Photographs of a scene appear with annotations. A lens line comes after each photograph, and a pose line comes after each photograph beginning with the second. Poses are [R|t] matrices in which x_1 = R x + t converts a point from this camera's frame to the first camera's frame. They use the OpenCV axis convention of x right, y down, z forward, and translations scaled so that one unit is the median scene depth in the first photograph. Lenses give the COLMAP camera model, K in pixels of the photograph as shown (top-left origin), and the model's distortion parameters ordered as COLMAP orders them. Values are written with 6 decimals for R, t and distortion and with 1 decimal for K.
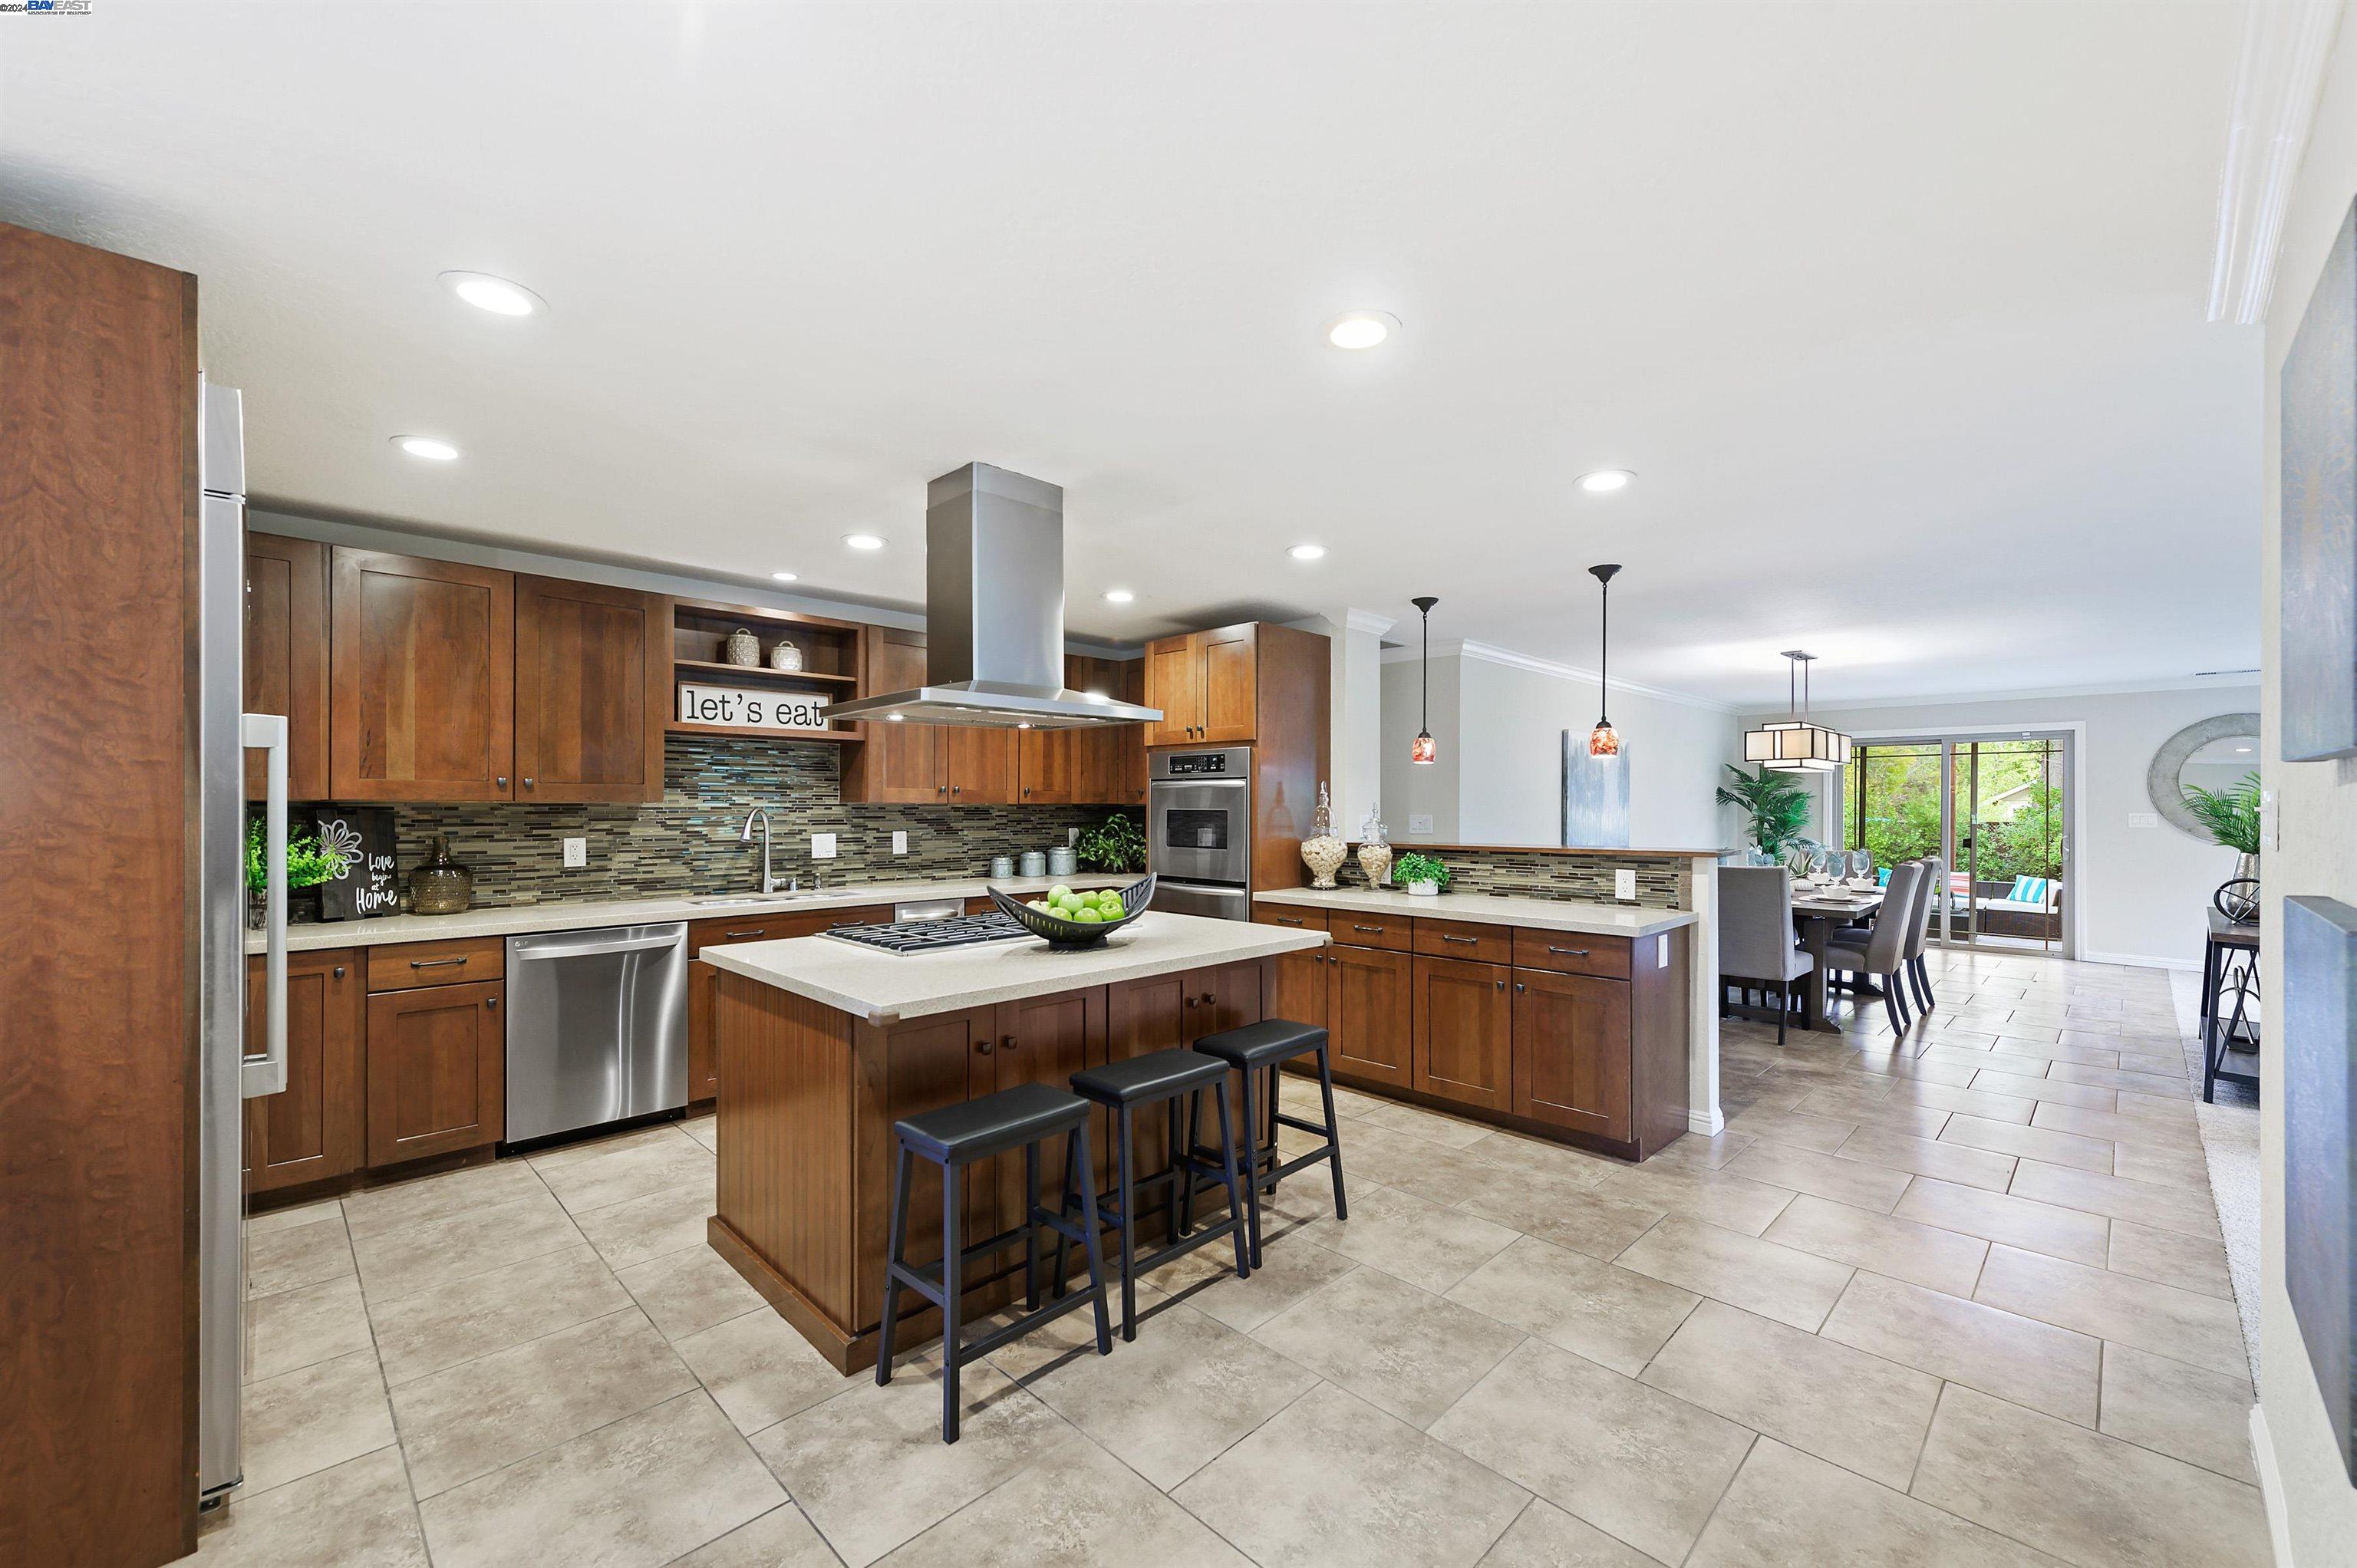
lens RADIAL K [[945.1, 0, 1183.8], [0, 945.1, 805.9], [0, 0, 1]] dist [0.001294, 0.000073]
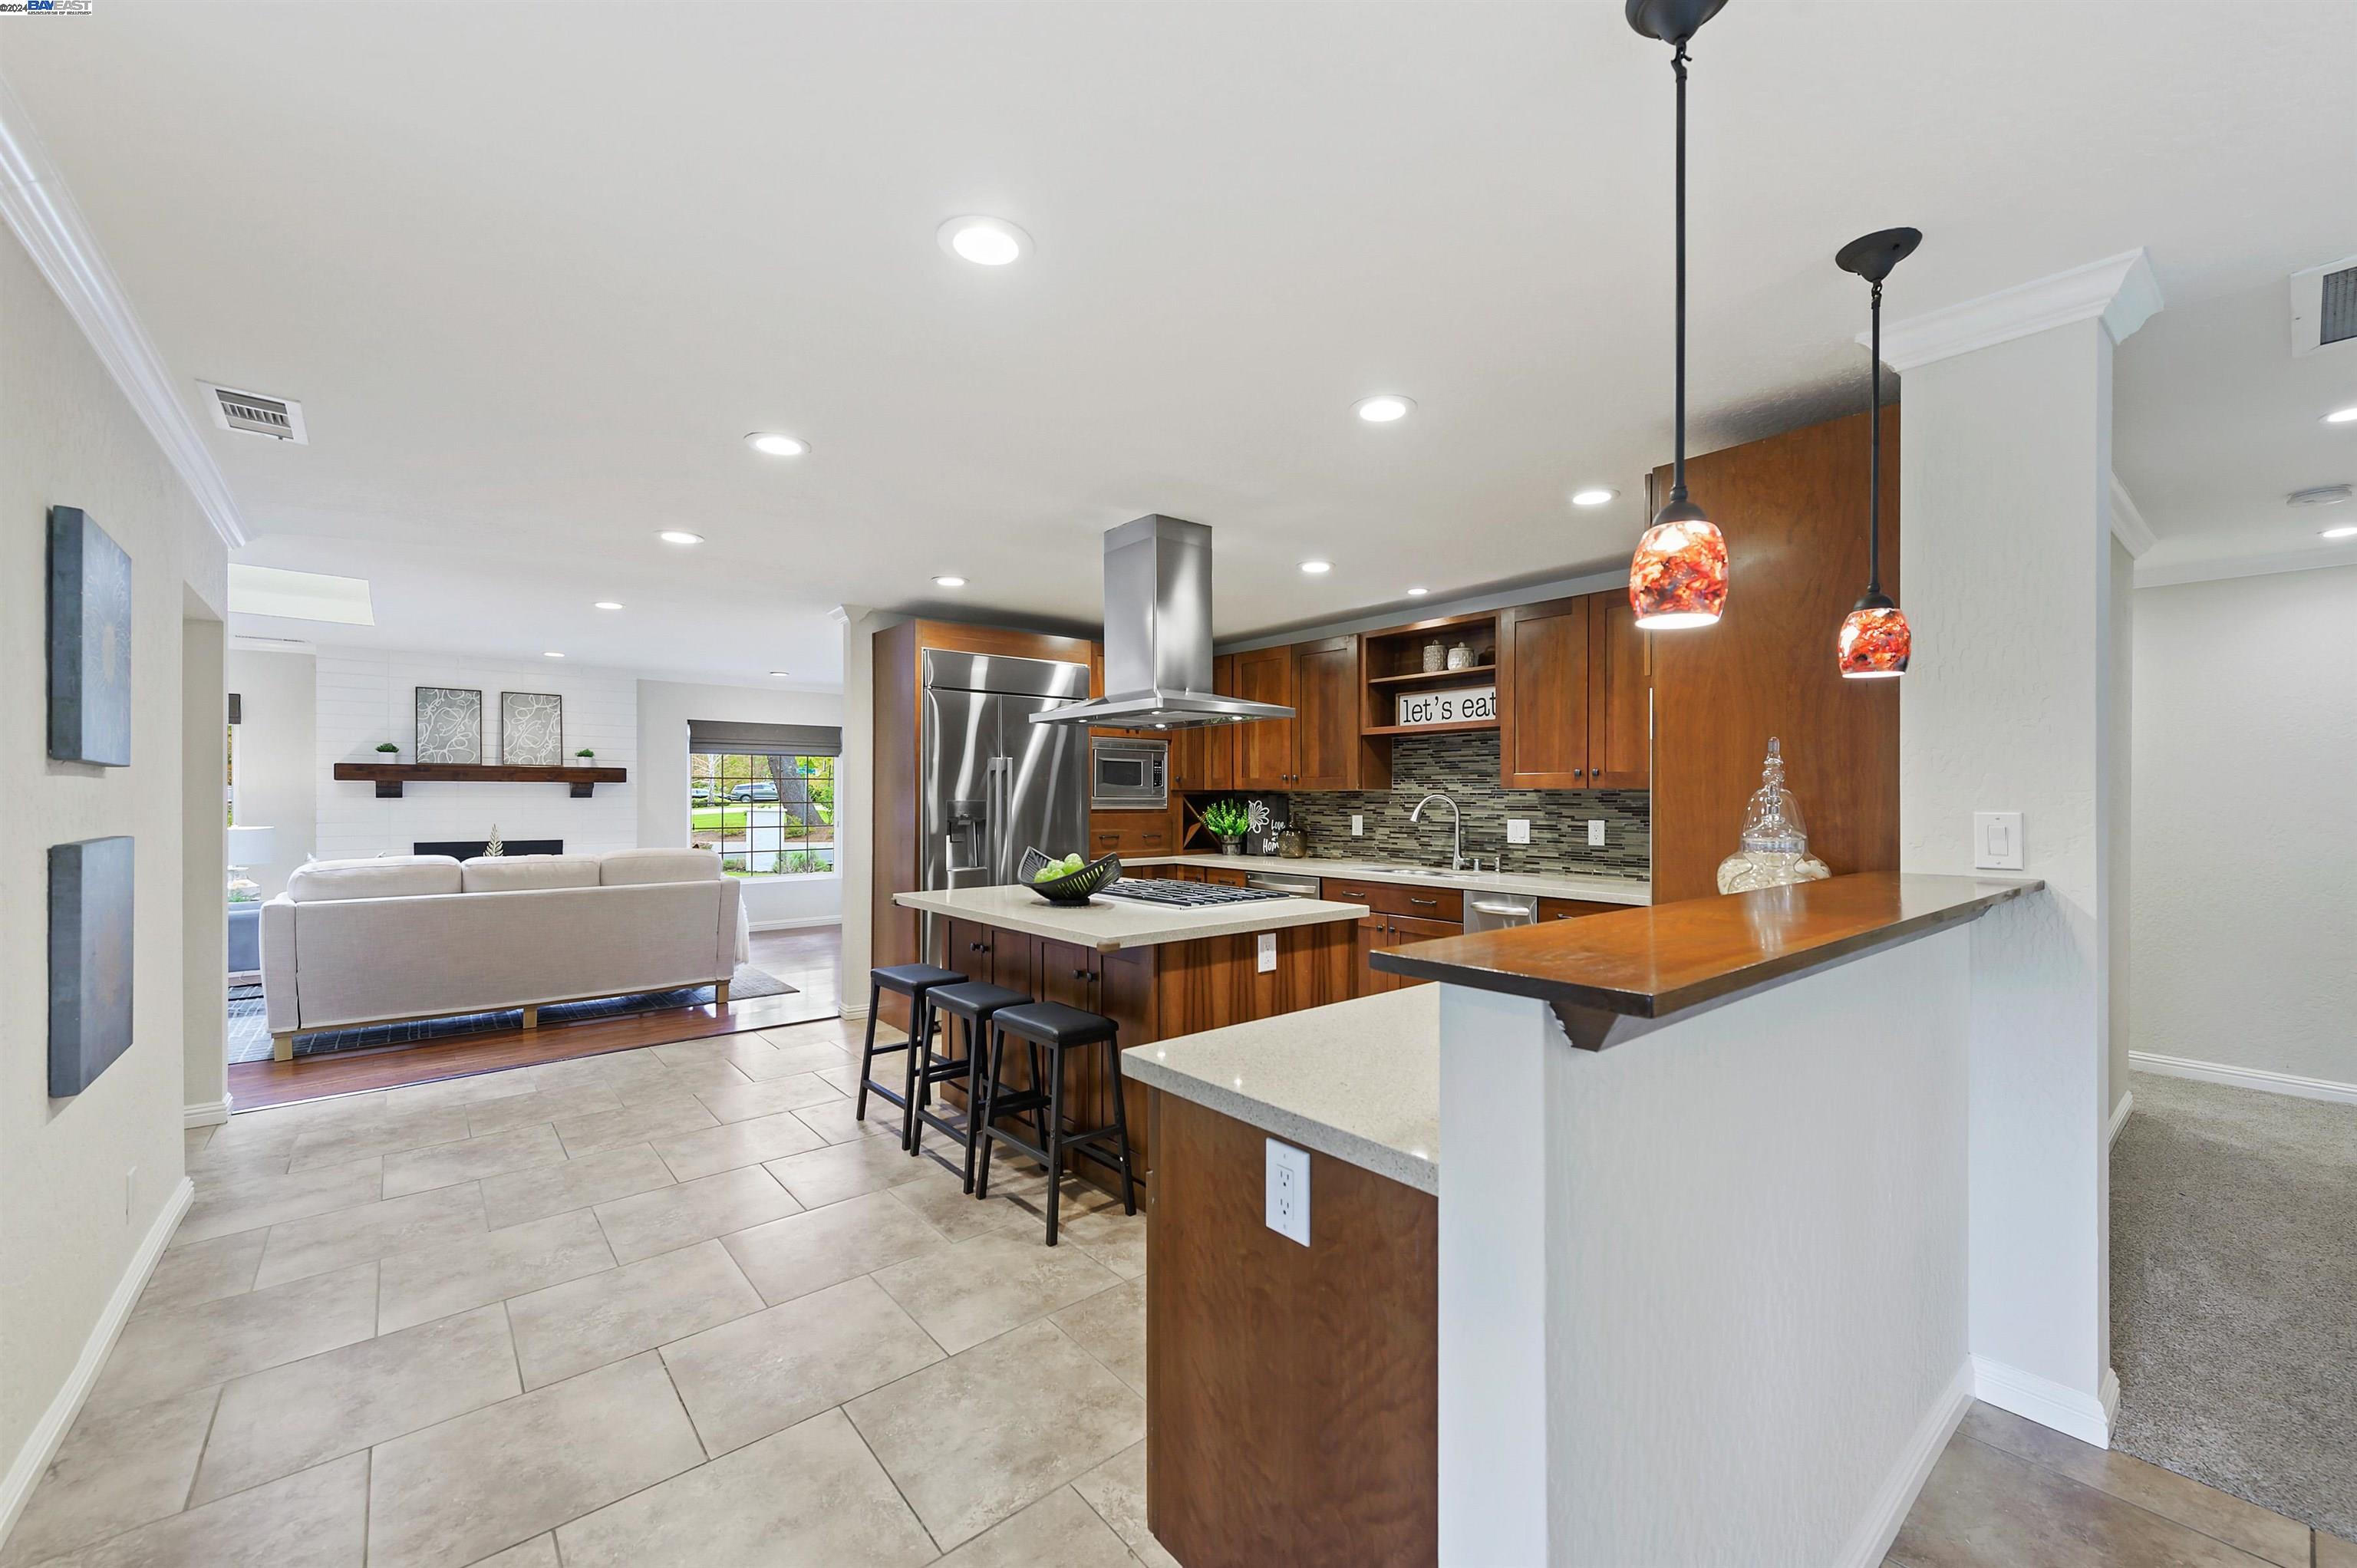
lens RADIAL K [[902.8, 0, 1178.5], [0, 902.8, 784.0], [0, 0, 1]] dist [-0.000019, -0.000039]
pose [[-0.078170, -0.011803, -0.996870, 0.675262], [-0.000019, 0.999930, -0.011838, 0.003031], [0.996940, -0.000906, -0.078165, 0.782208]]
